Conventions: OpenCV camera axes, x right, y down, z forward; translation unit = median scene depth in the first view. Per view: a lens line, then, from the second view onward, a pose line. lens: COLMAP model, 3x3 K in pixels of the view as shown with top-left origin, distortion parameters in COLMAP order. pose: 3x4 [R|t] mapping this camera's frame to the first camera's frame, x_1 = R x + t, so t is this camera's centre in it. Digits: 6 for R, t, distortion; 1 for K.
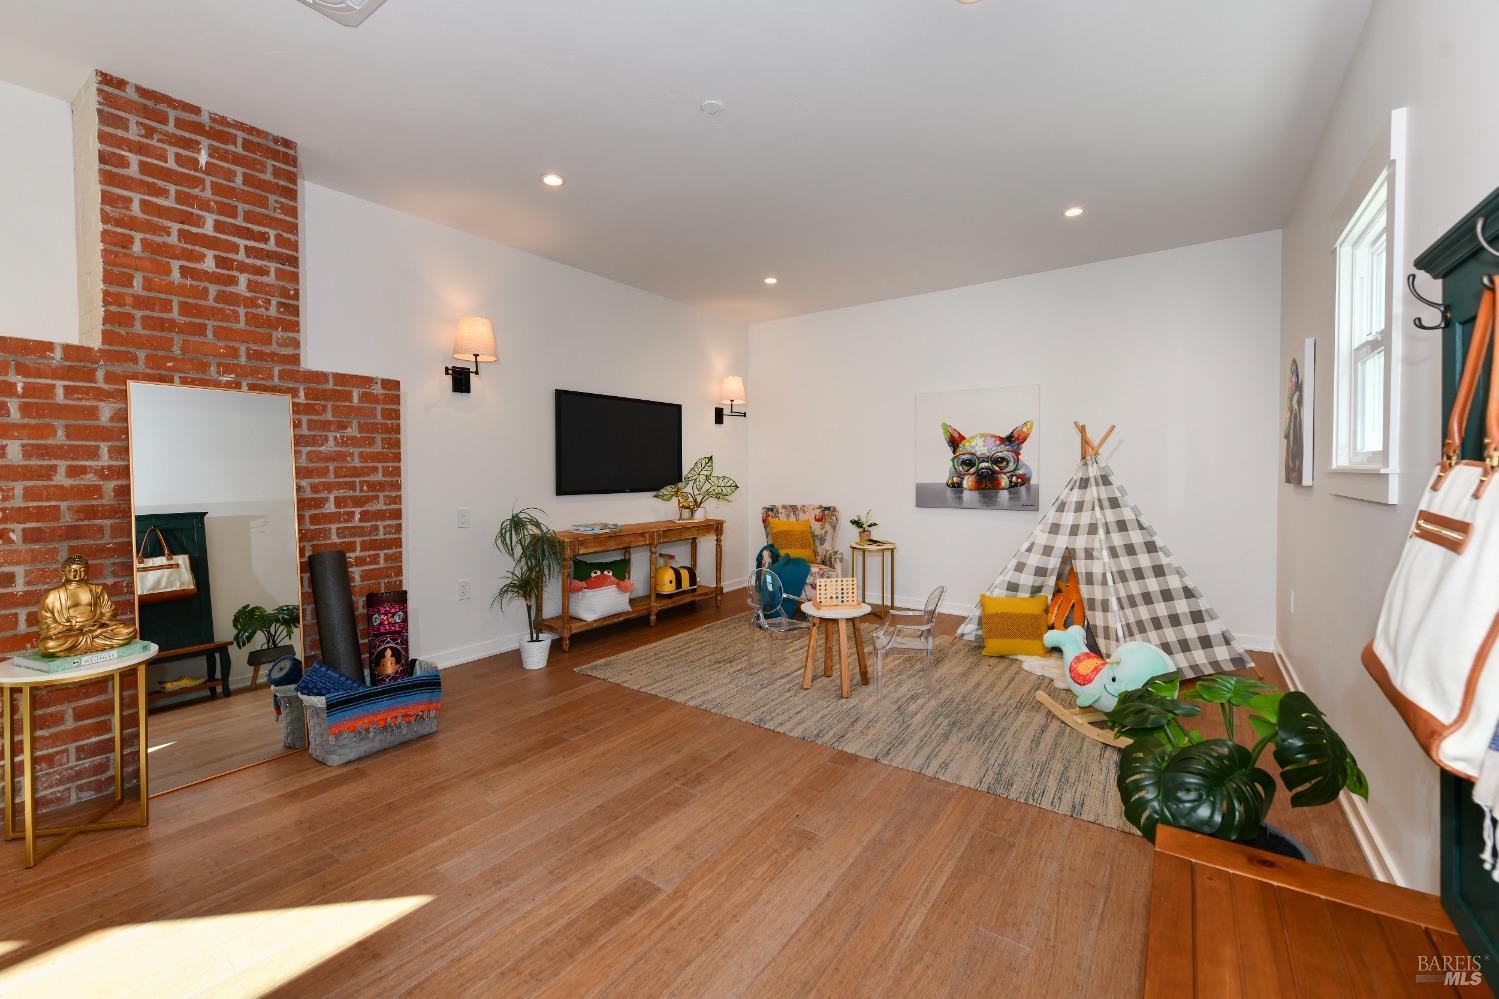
lens RADIAL K [[598.8, 0, 778.6], [0, 598.8, 484.0], [0, 0, 1]] dist [0.001413, -0.000167]
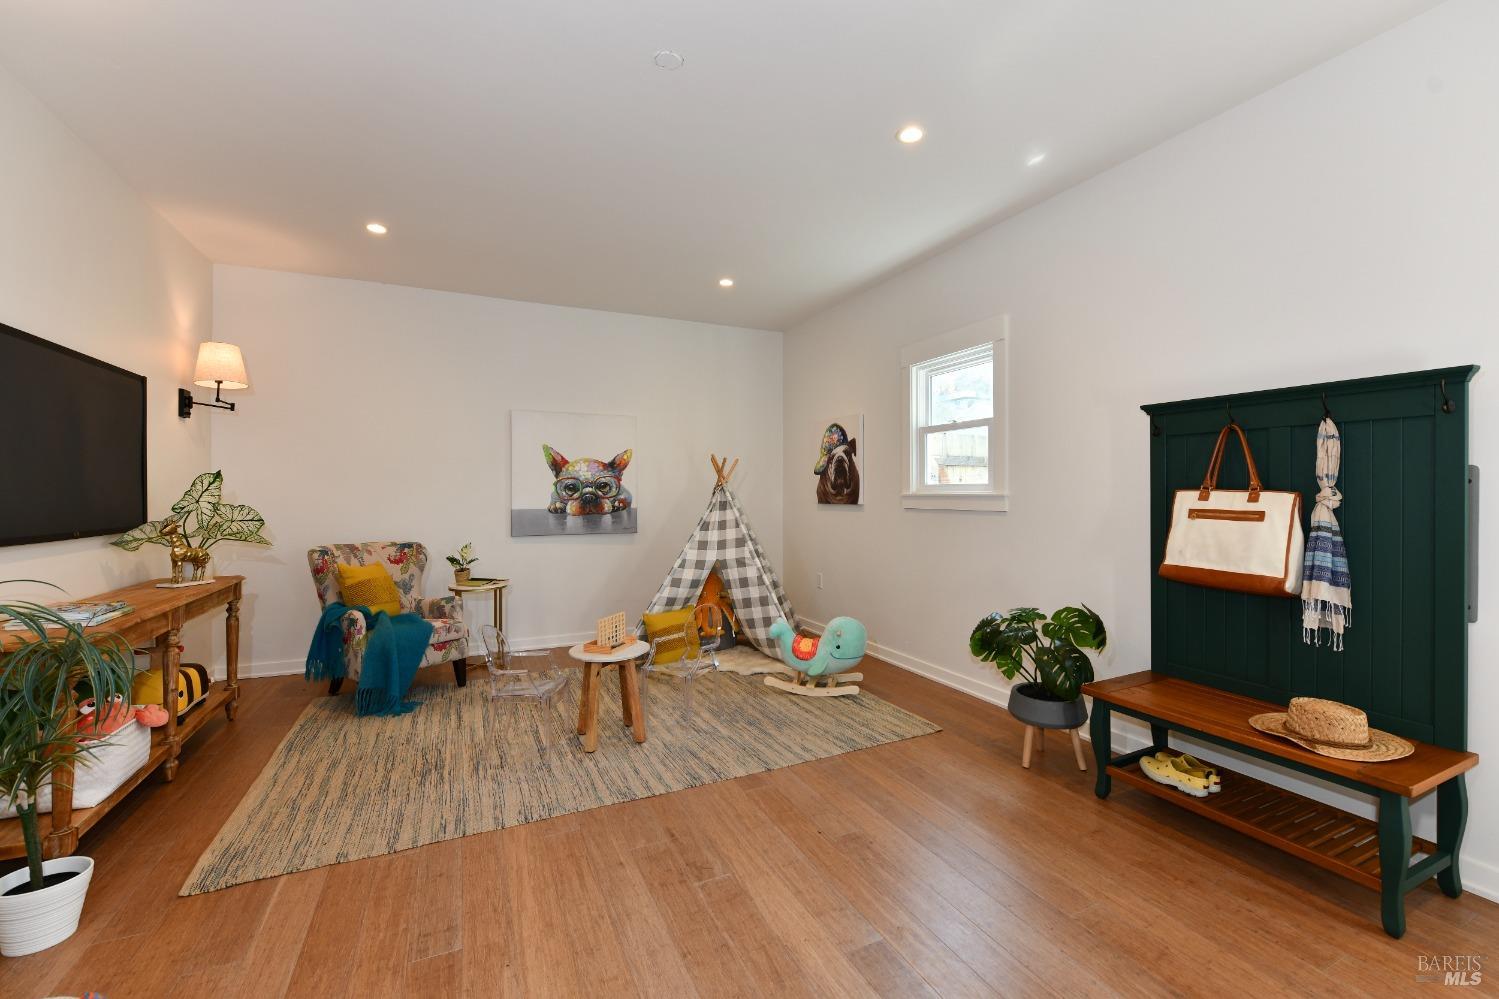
lens RADIAL K [[617.8, 0, 750.2], [0, 617.8, 494.7], [0, 0, 1]] dist [0.000002, -0.000332]
pose [[0.504725, 0.001546, 0.863279, -0.488624], [0.021210, 0.999674, -0.014191, -0.003907], [-0.863019, 0.025473, 0.504528, 0.290943]]
